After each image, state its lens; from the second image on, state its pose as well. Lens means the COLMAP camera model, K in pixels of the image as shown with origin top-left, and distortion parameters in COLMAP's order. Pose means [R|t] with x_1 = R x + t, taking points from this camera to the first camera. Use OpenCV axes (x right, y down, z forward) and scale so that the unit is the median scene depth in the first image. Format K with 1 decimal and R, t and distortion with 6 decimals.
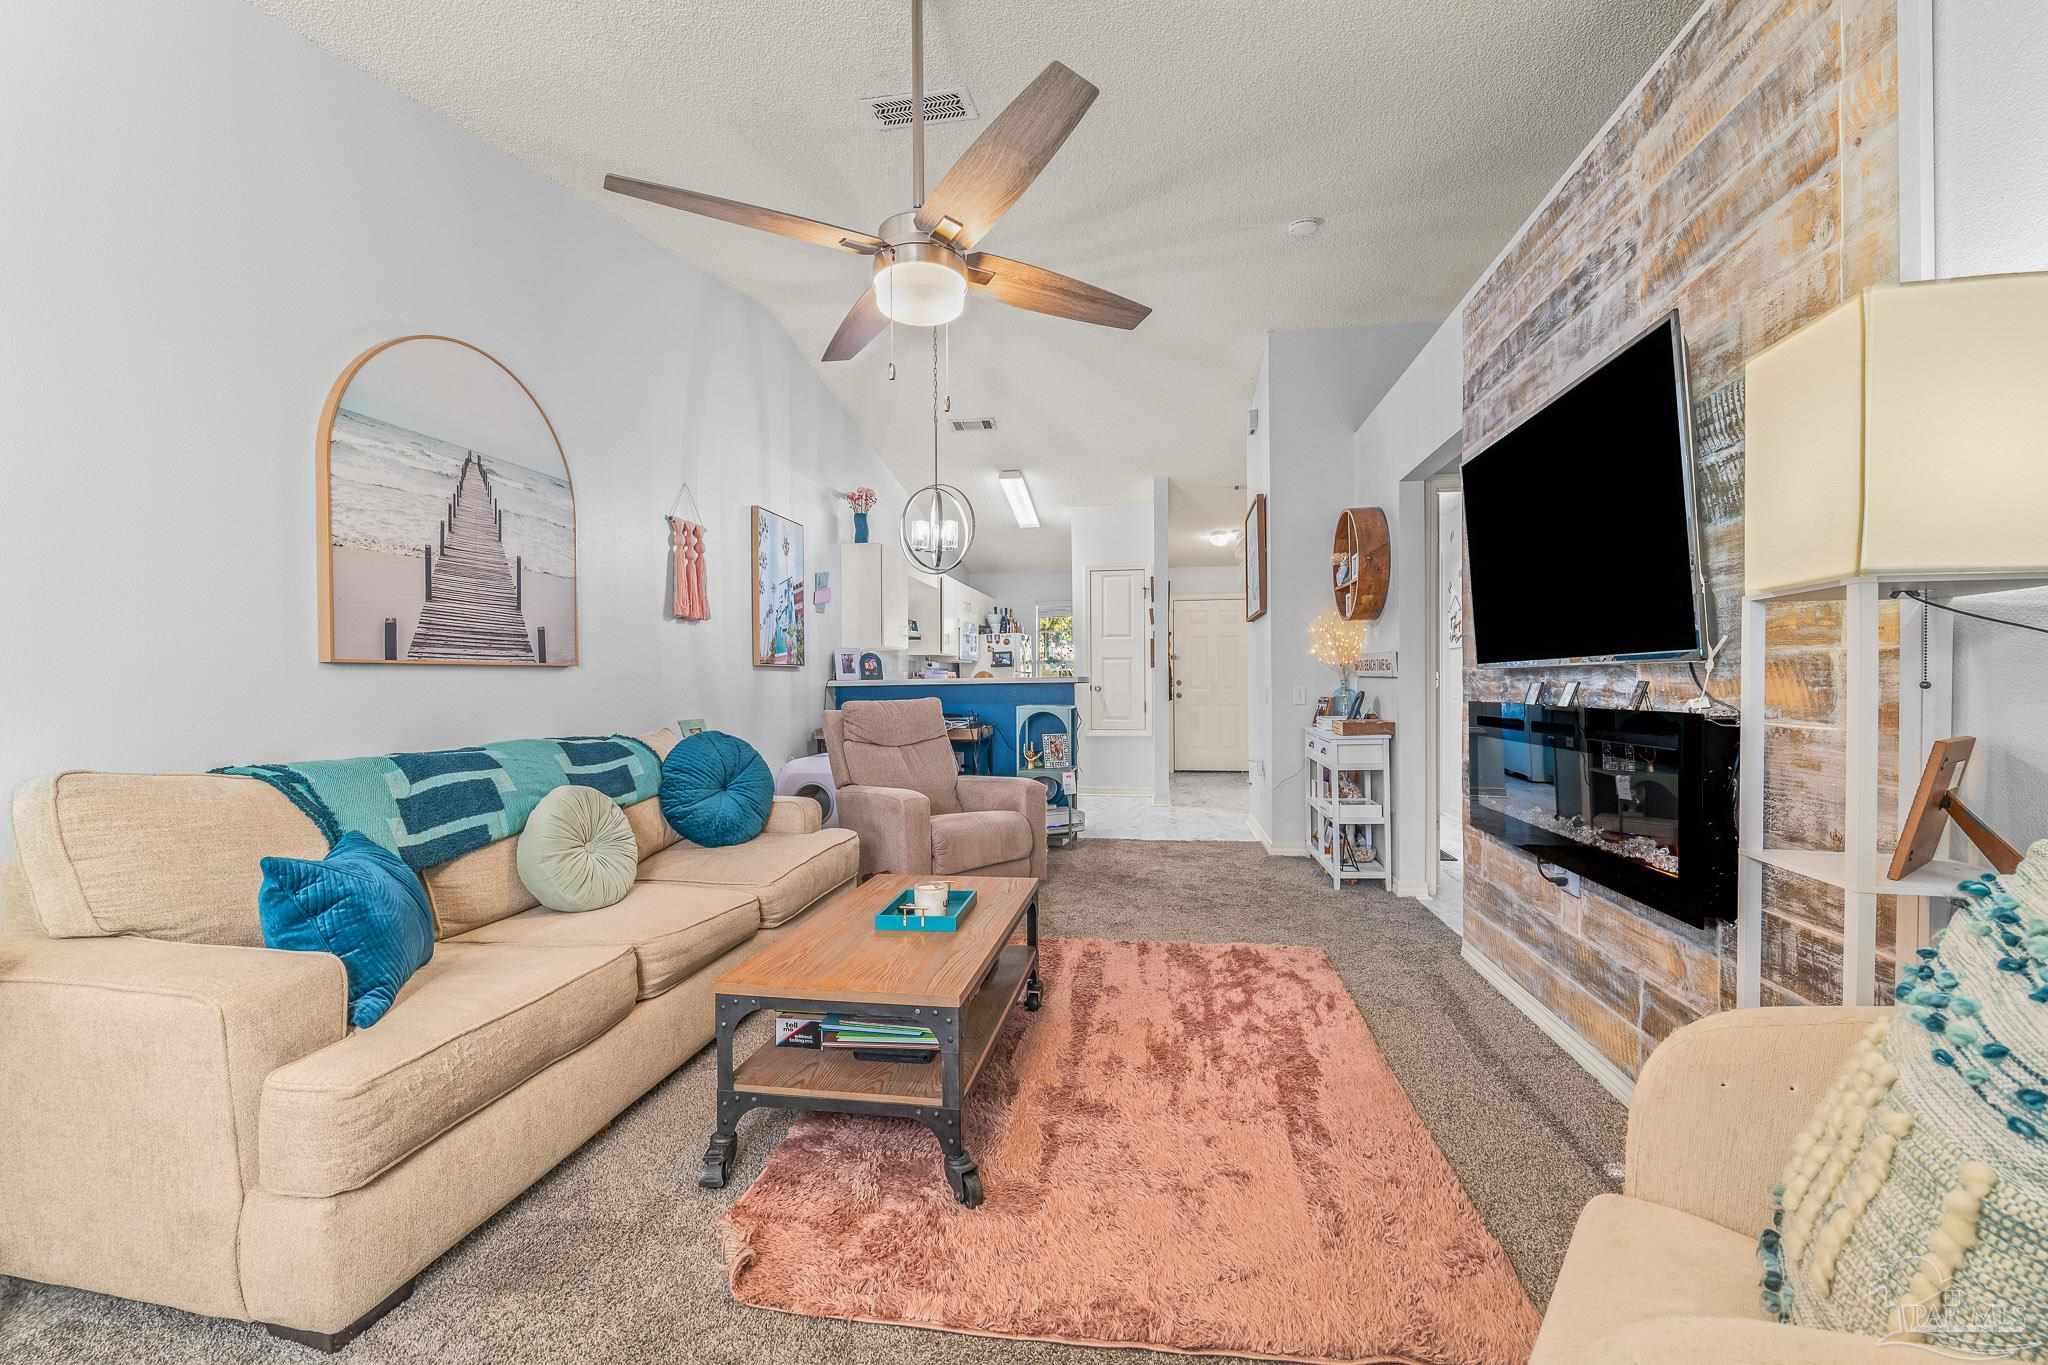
lens RADIAL K [[840.1, 0, 1013.1], [0, 840.1, 698.0], [0, 0, 1]] dist [-0.013446, 0.000691]
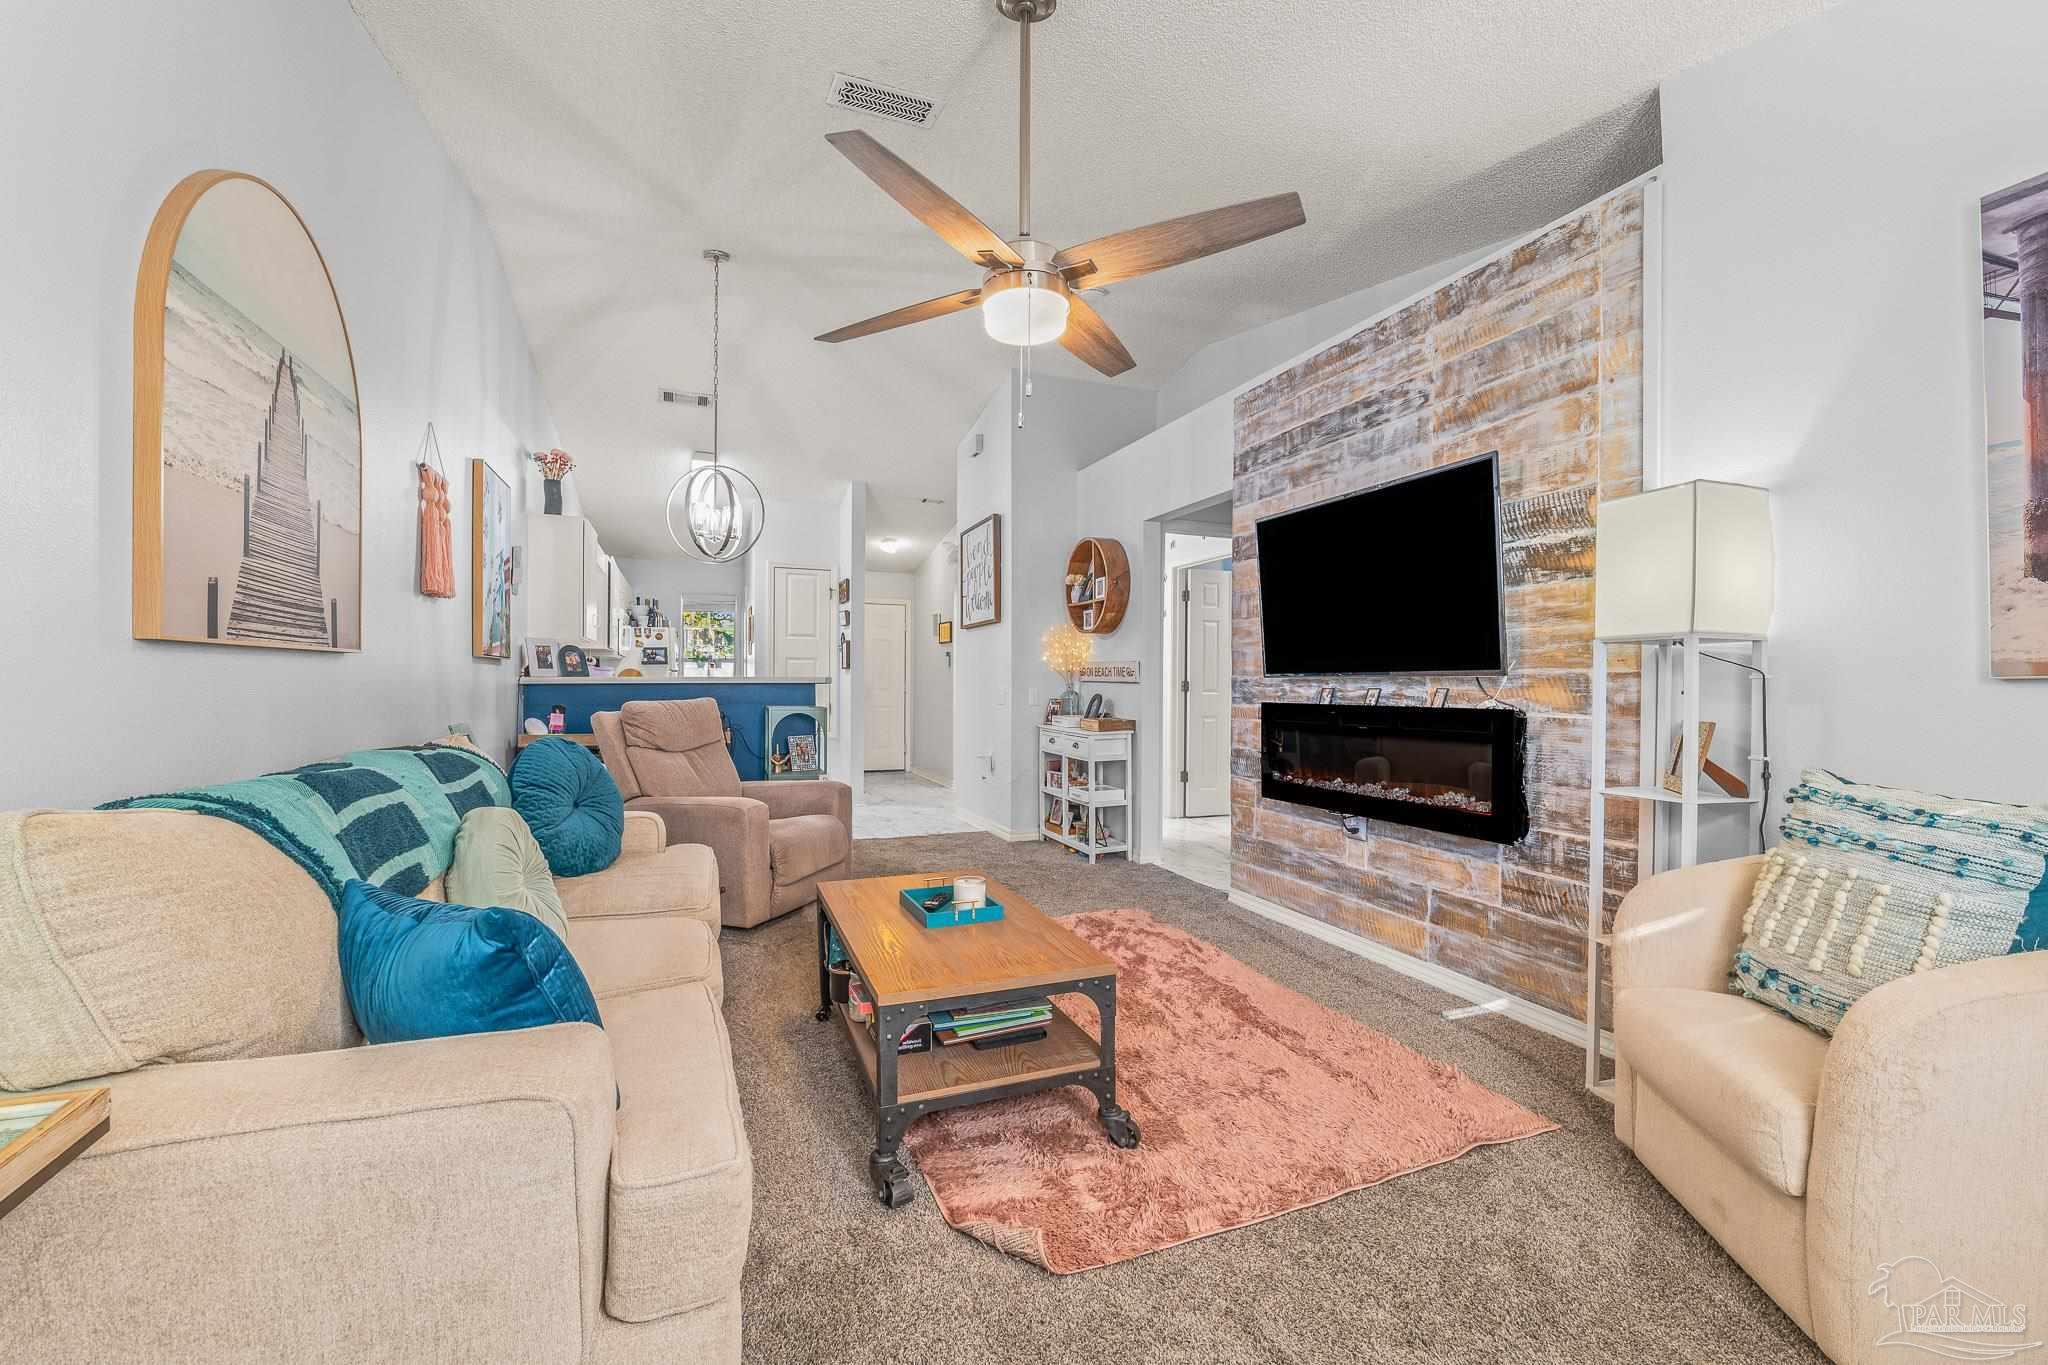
lens RADIAL K [[848.5, 0, 1022.2], [0, 848.5, 698.0], [0, 0, 1]] dist [-0.013167, 0.000124]
pose [[0.856412, 0.004465, 0.516274, -0.507706], [-0.003131, 0.999989, -0.003455, 0.003425], [-0.516284, 0.001343, 0.856416, 0.064553]]
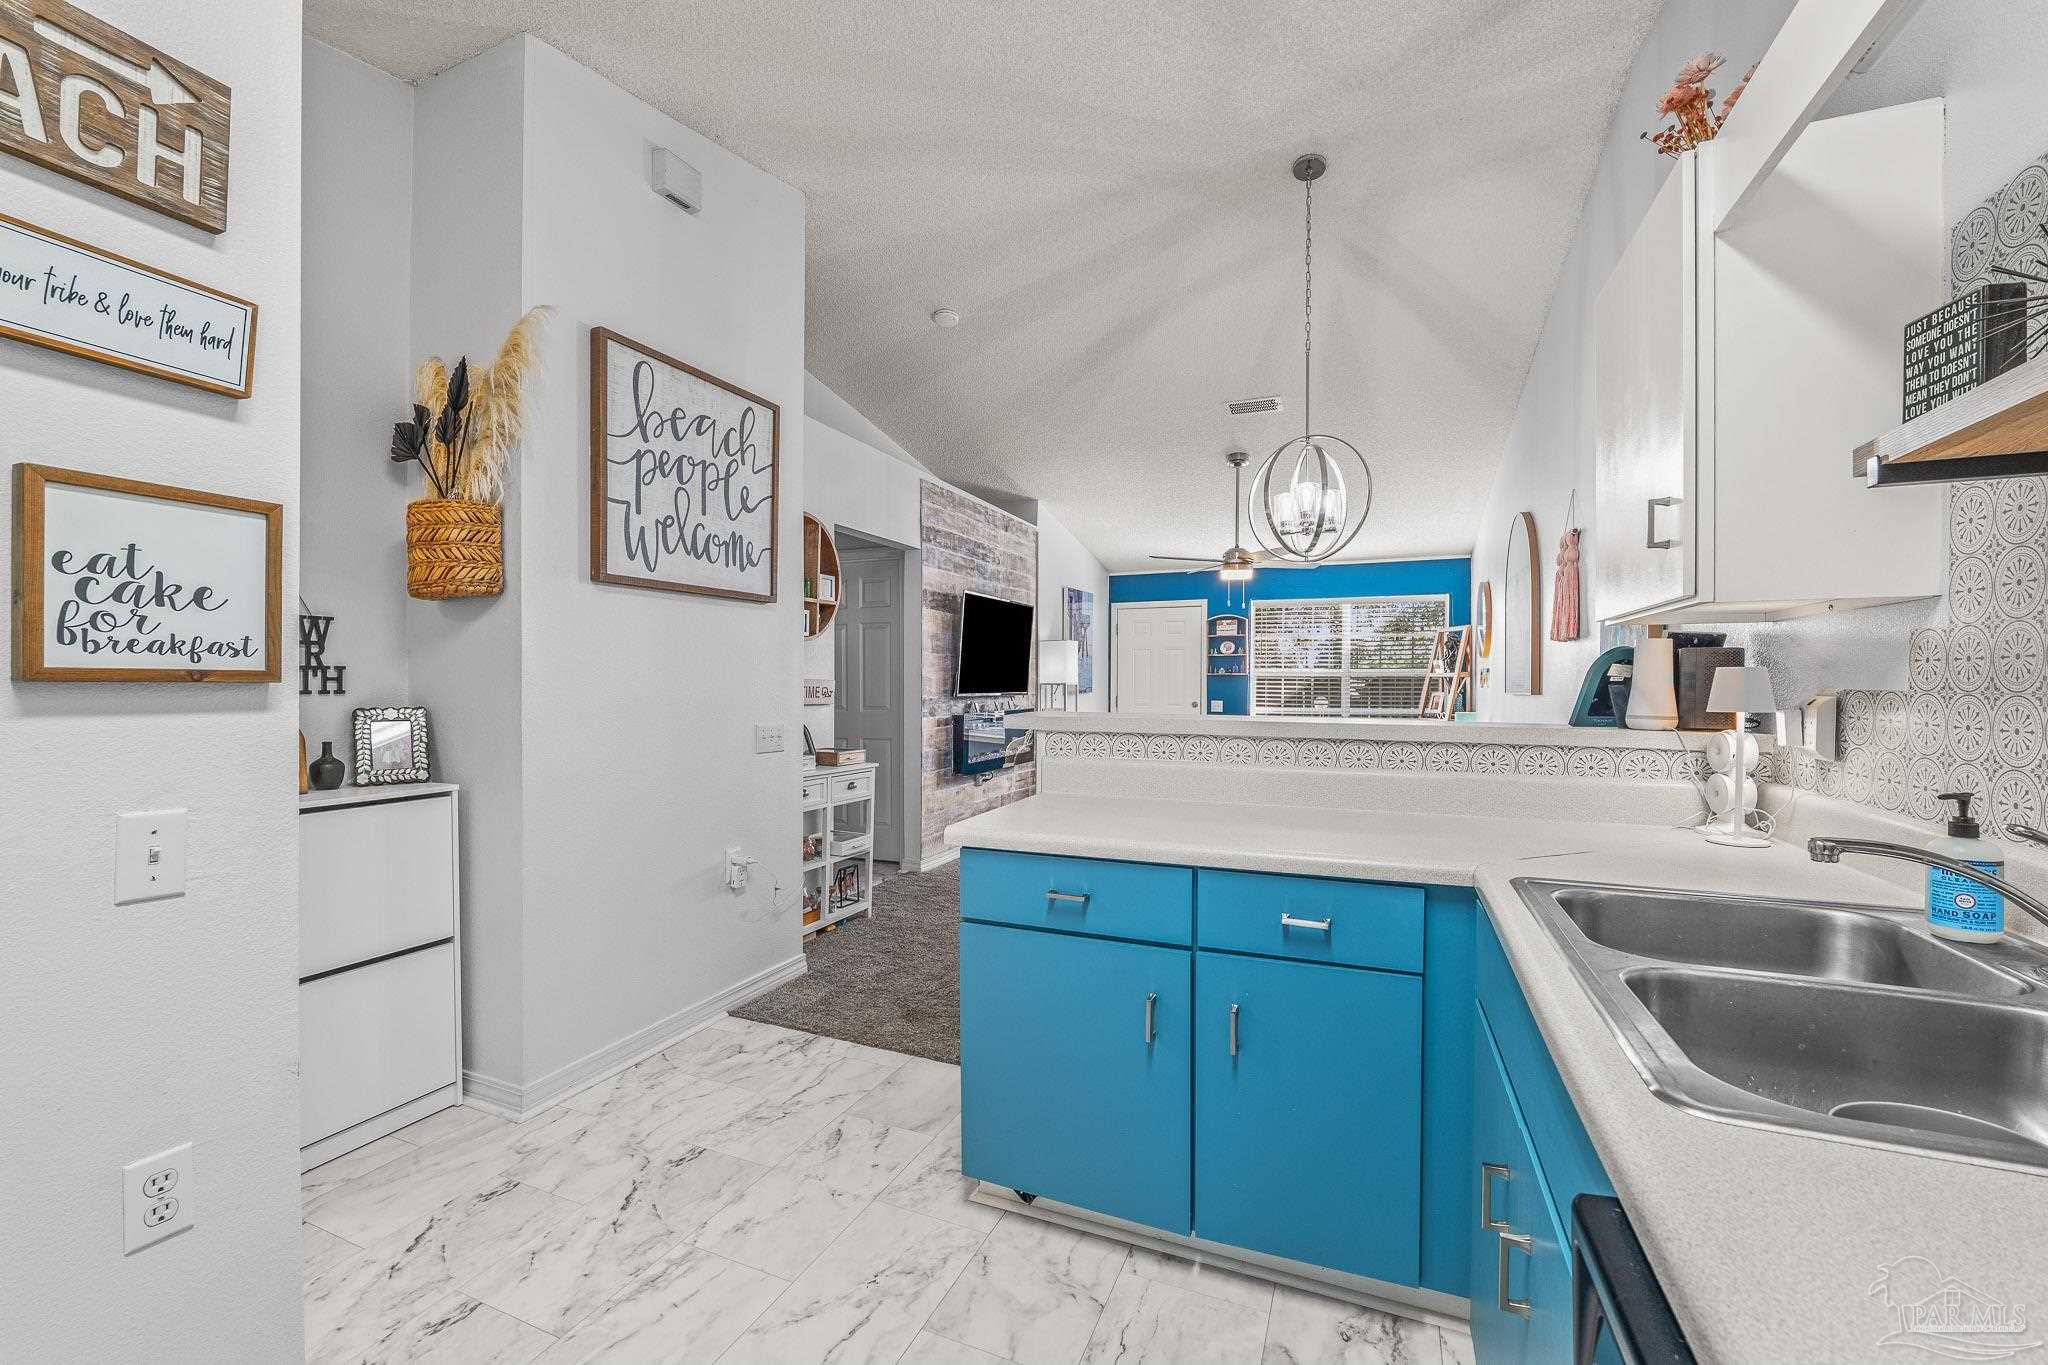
lens RADIAL K [[840.1, 0, 1013.1], [0, 840.1, 698.0], [0, 0, 1]] dist [-0.013446, 0.000691]
pose [[-0.972186, -0.001249, 0.234207, -0.026499], [0.006602, 0.999442, 0.032734, -0.105325], [-0.234117, 0.033370, -0.971636, 3.173645]]
